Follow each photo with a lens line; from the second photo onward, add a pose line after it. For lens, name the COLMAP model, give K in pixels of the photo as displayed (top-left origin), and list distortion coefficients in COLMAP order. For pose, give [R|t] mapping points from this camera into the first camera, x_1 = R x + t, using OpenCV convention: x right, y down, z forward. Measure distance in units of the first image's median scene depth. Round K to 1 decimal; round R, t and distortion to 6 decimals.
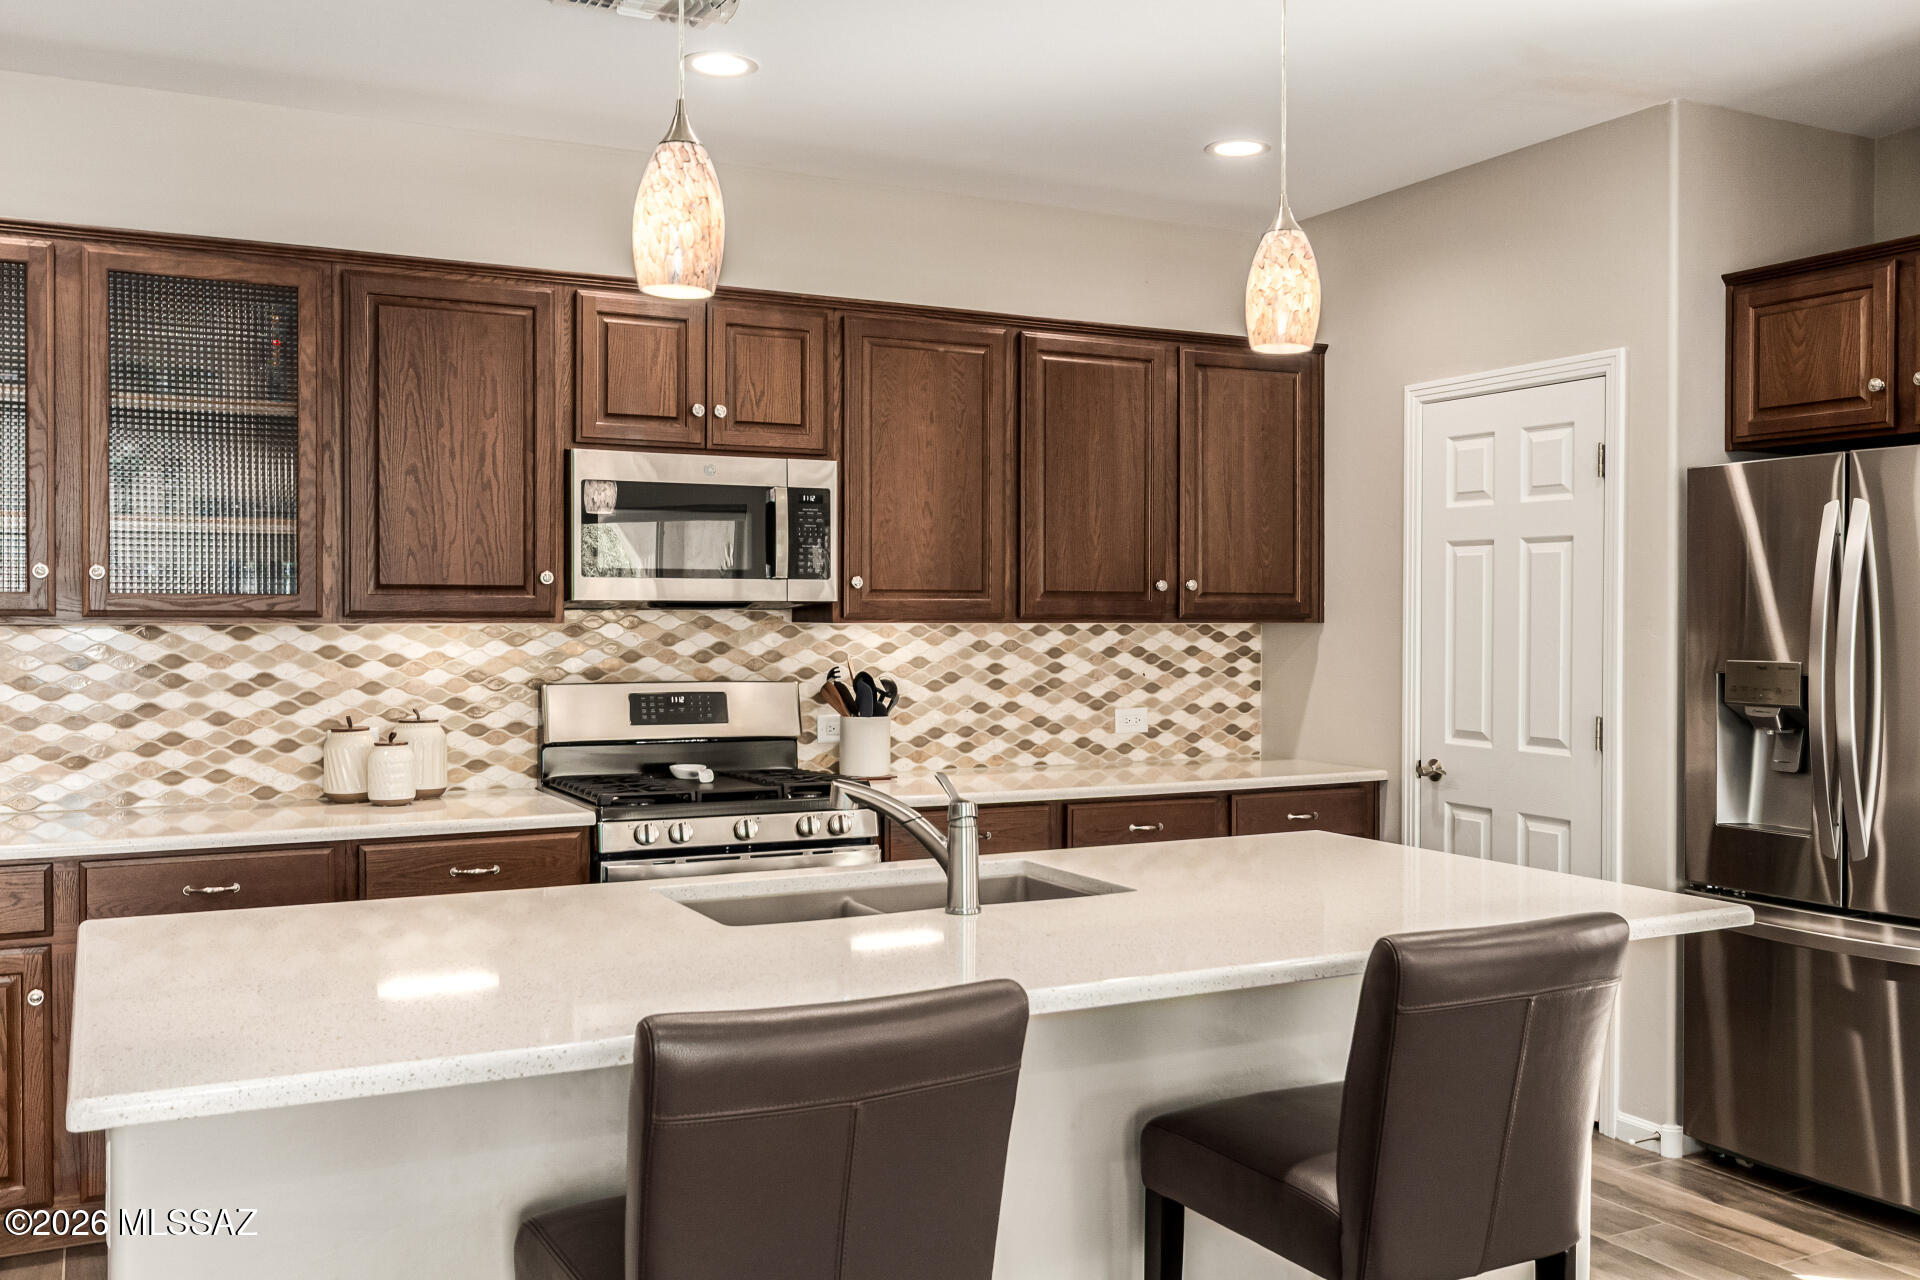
lens RADIAL K [[1688.6, 0, 982.9], [0, 1688.6, 620.1], [0, 0, 1]] dist [0.016695, -0.038158]
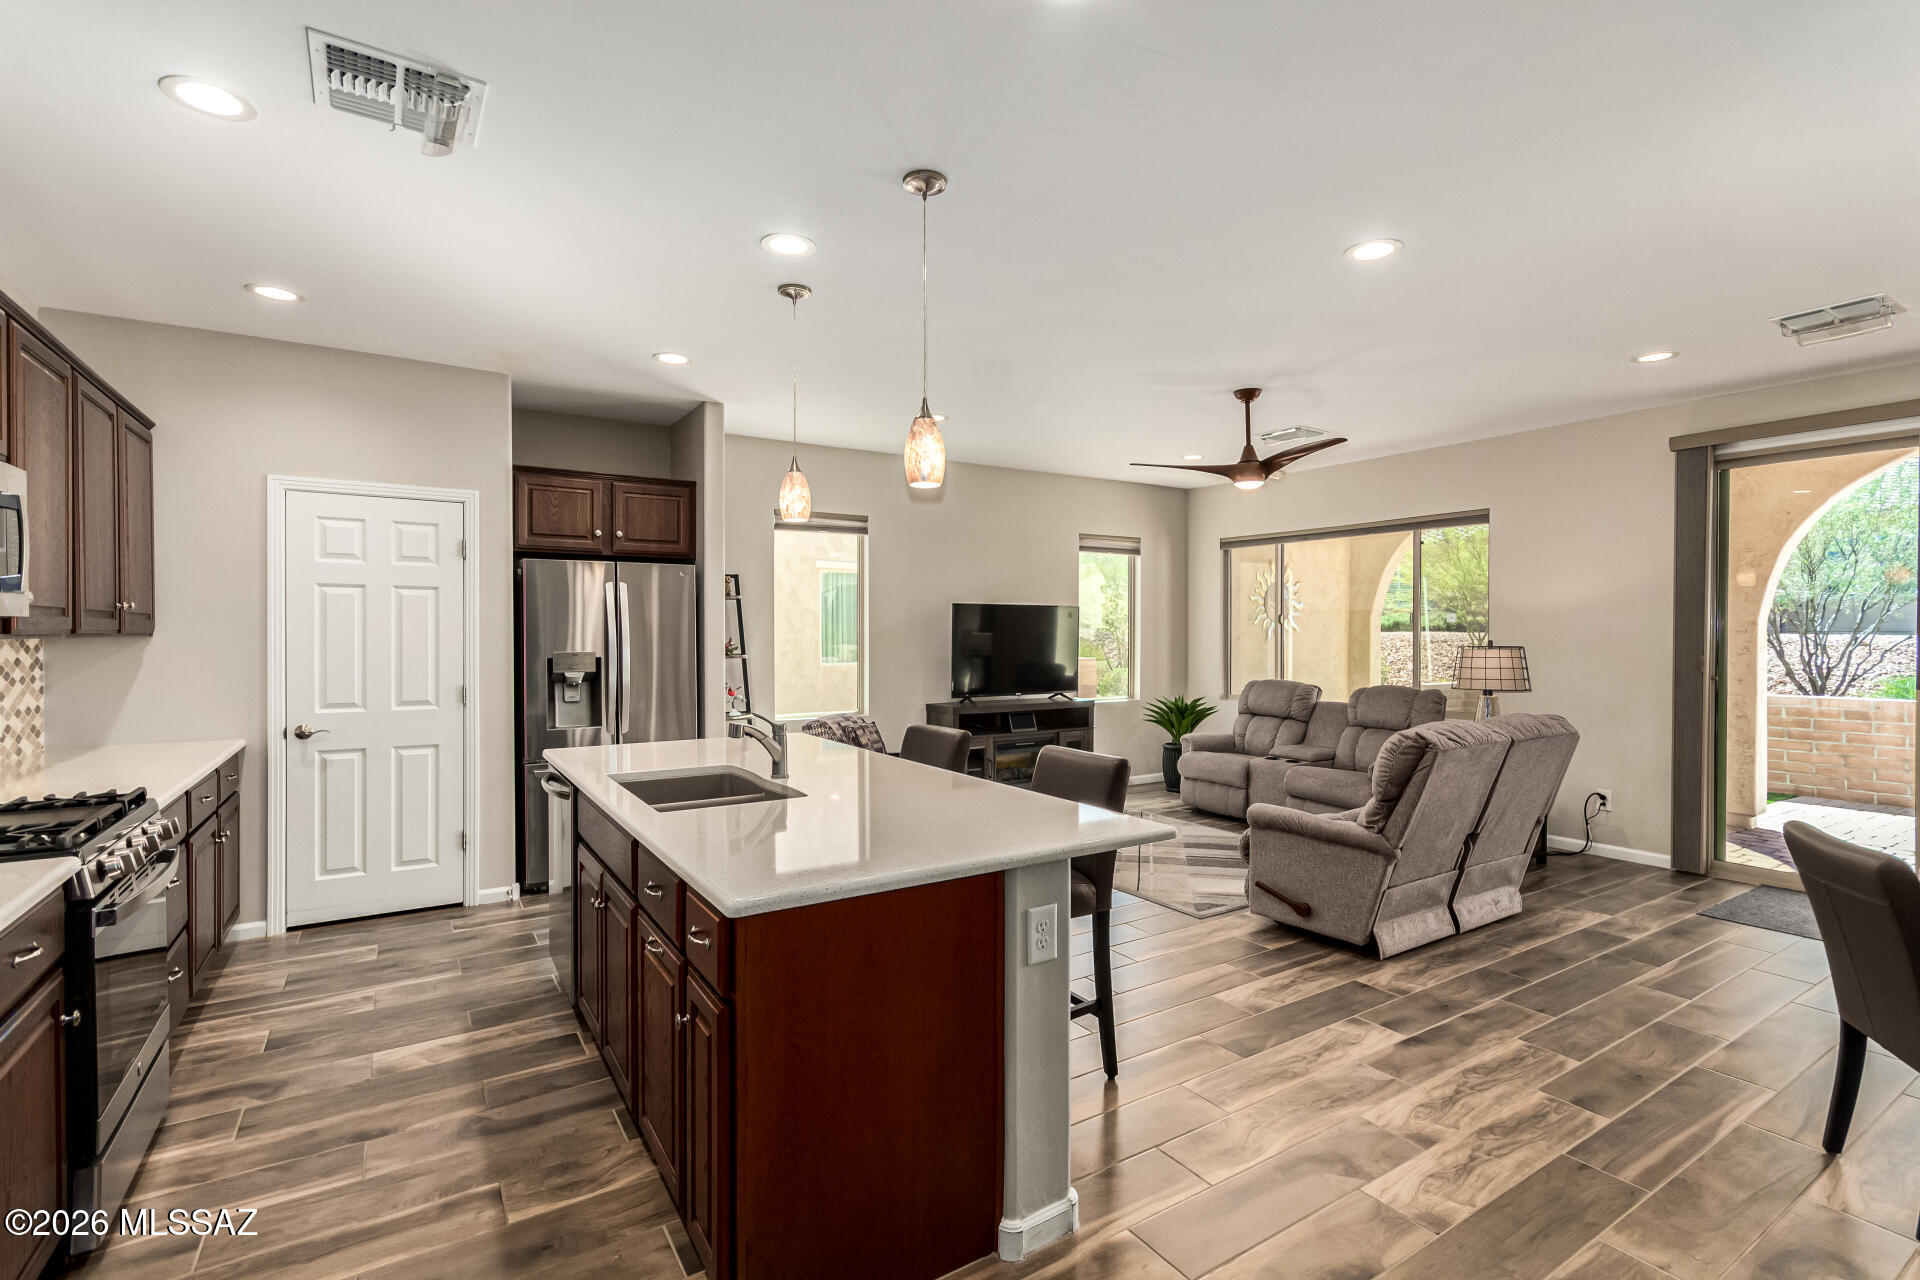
lens RADIAL K [[888.2, 0, 975.8], [0, 888.2, 639.0], [0, 0, 1]] dist [0.008109, -0.002607]
pose [[-0.098651, -0.010030, 0.995072, -0.649595], [0.001315, 0.999947, 0.010209, -0.003109], [-0.995121, 0.002315, -0.098633, 0.509874]]
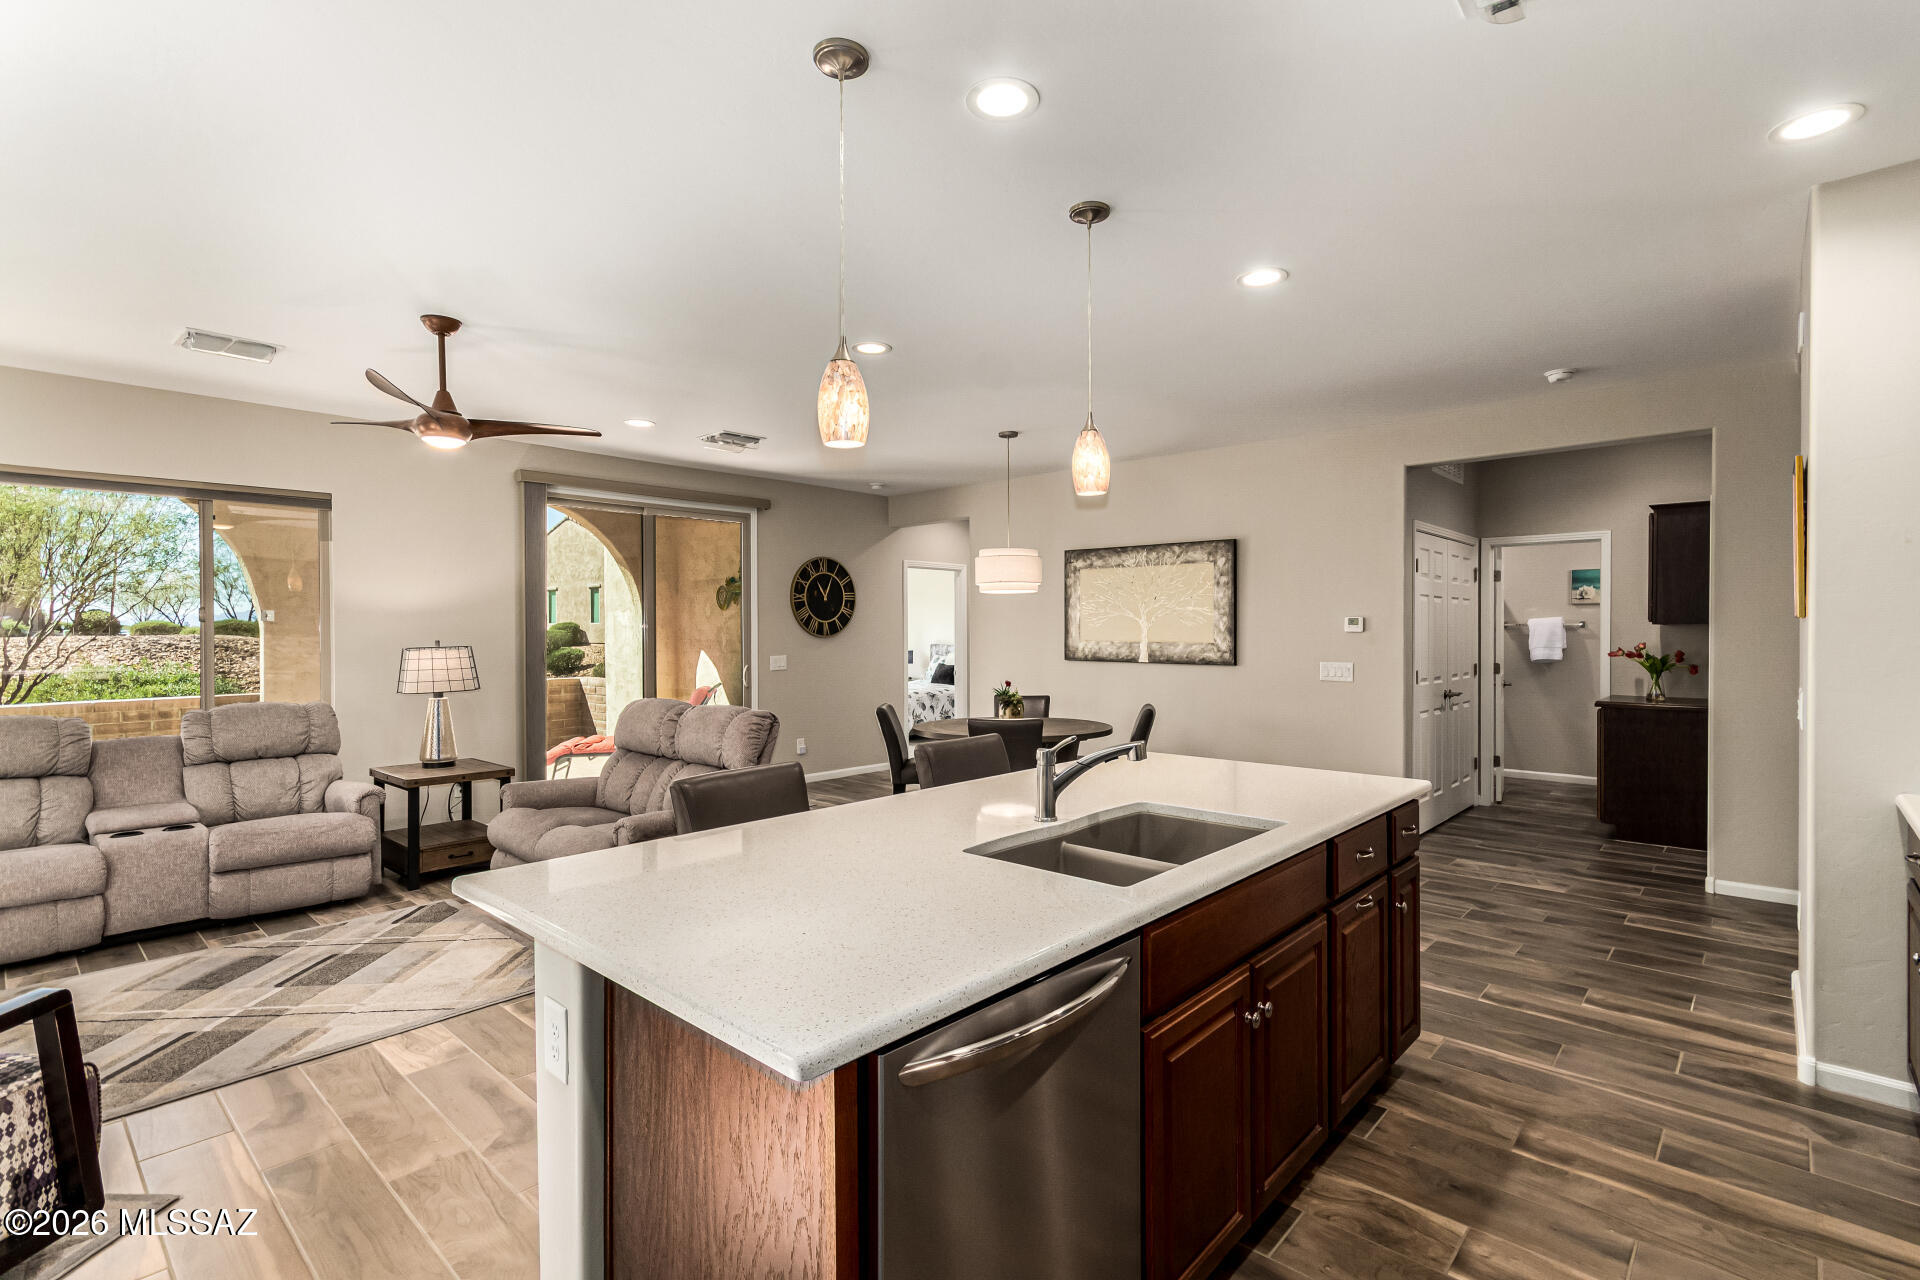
lens RADIAL K [[888.2, 0, 982.8], [0, 888.2, 637.3], [0, 0, 1]] dist [0.008109, -0.002607]
pose [[-0.934190, 0.005365, -0.356735, 0.196099], [0.001815, 0.999945, 0.010284, -0.003600], [0.356771, 0.008960, -0.934149, 1.024089]]
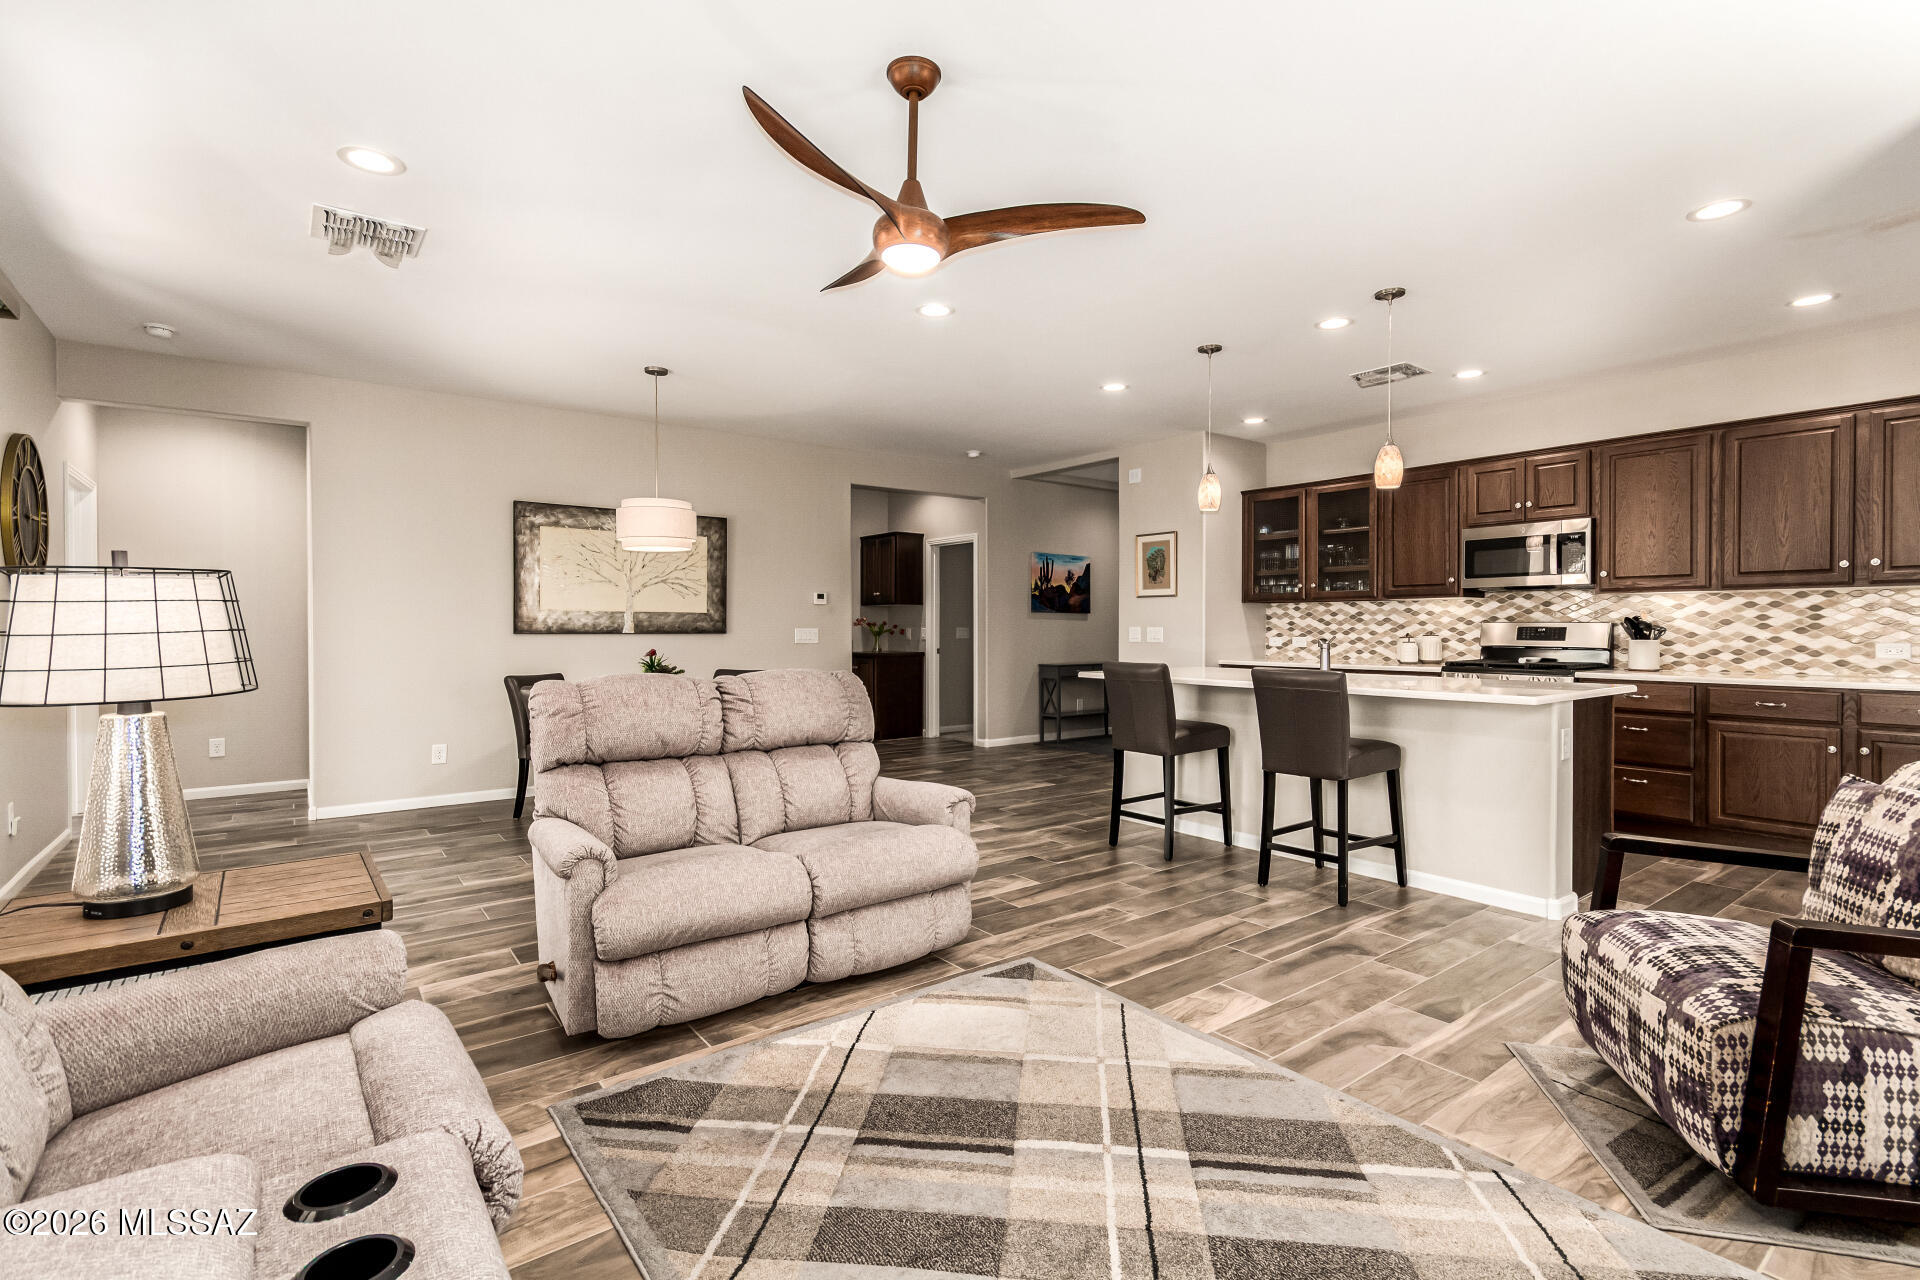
lens RADIAL K [[888.2, 0, 968.6], [0, 888.2, 631.5], [0, 0, 1]] dist [0.008109, -0.002607]
pose [[0.171846, 0.005000, -0.985111, 0.896517], [0.000307, 0.999987, 0.005129, 0.044024], [0.985124, -0.001183, 0.171842, 0.027022]]
